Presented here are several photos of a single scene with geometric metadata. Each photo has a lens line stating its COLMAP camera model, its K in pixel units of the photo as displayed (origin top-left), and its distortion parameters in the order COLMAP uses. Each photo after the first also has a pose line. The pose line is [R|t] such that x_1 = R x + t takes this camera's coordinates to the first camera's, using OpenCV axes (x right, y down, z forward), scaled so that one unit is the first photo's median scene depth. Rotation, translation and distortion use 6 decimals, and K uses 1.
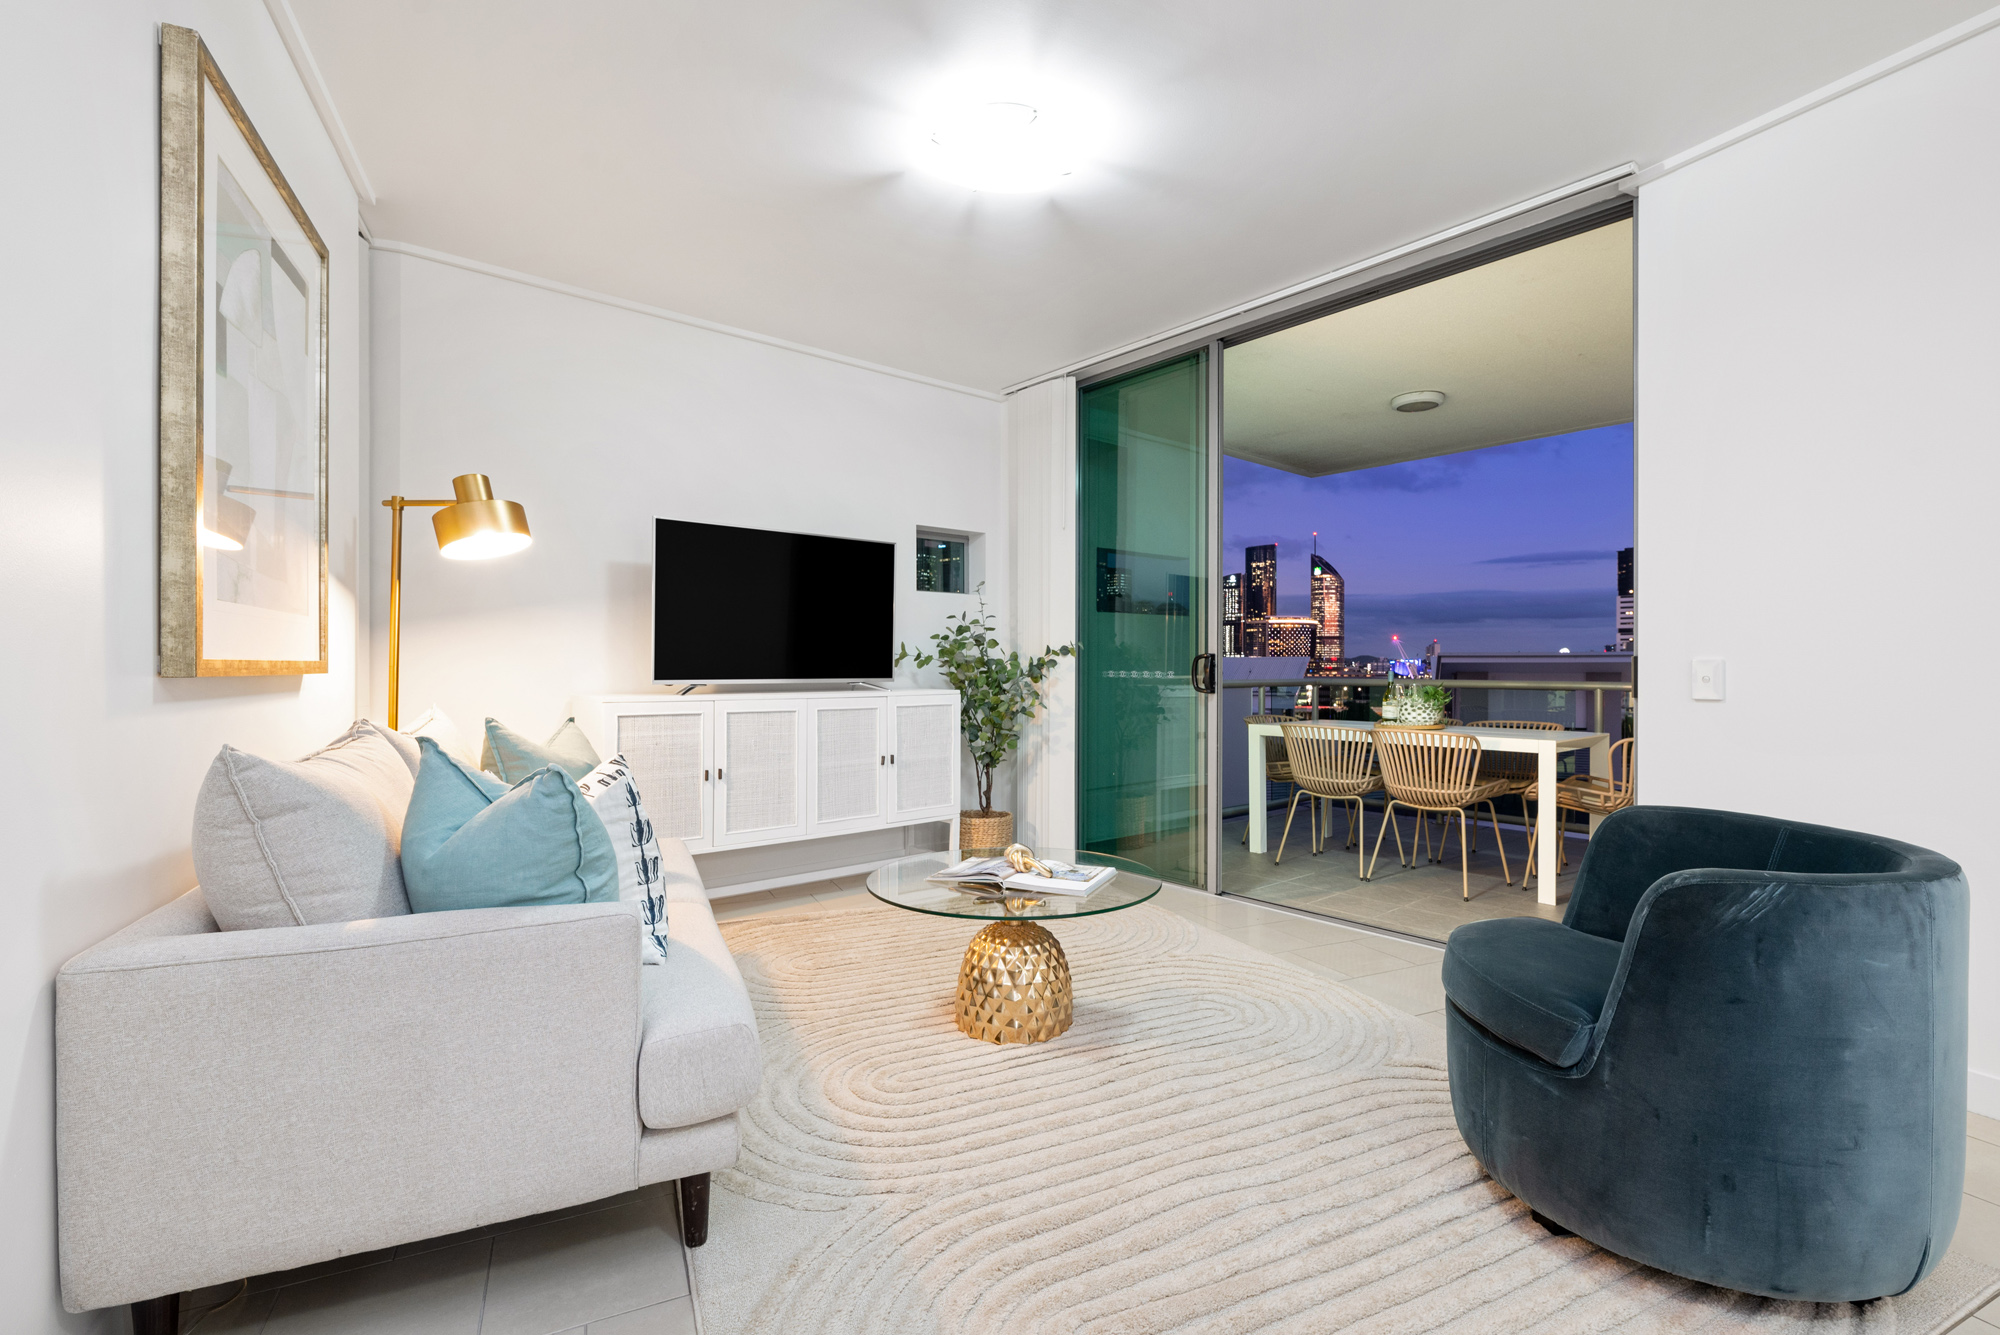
lens RADIAL K [[889.8, 0, 1000.0], [0, 889.8, 667.5], [0, 0, 1]] dist [-0.002928, -0.000517]
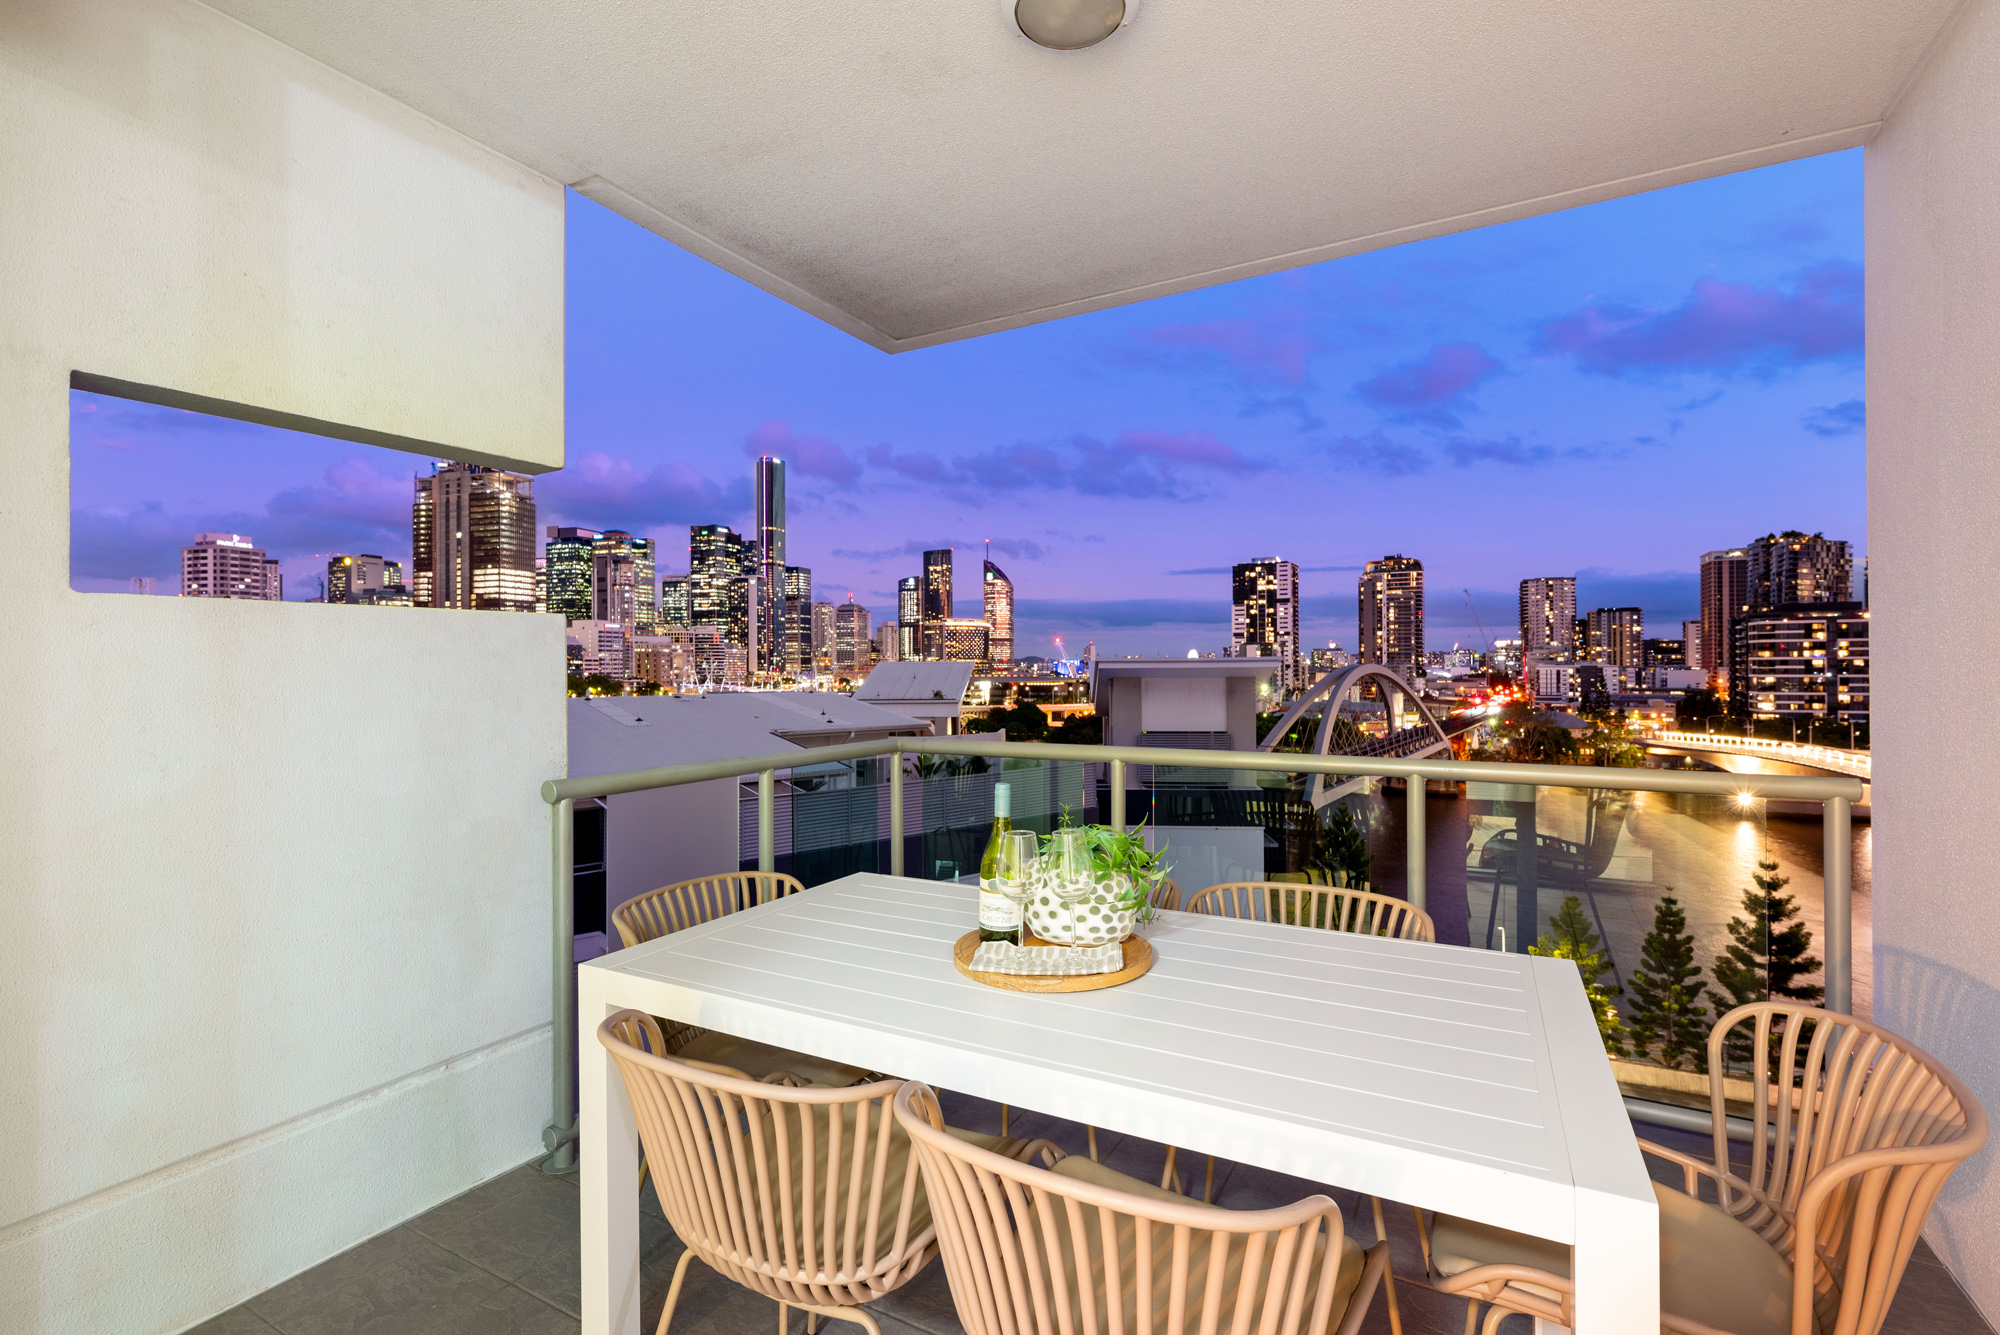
lens RADIAL K [[897.8, 0, 1002.1], [0, 897.8, 660.7], [0, 0, 1]] dist [-0.001782, -0.000042]
pose [[0.937347, -0.003384, 0.348380, 0.359116], [0.006577, 0.999946, -0.007985, -0.043333], [-0.348334, 0.009776, 0.937319, 0.762284]]
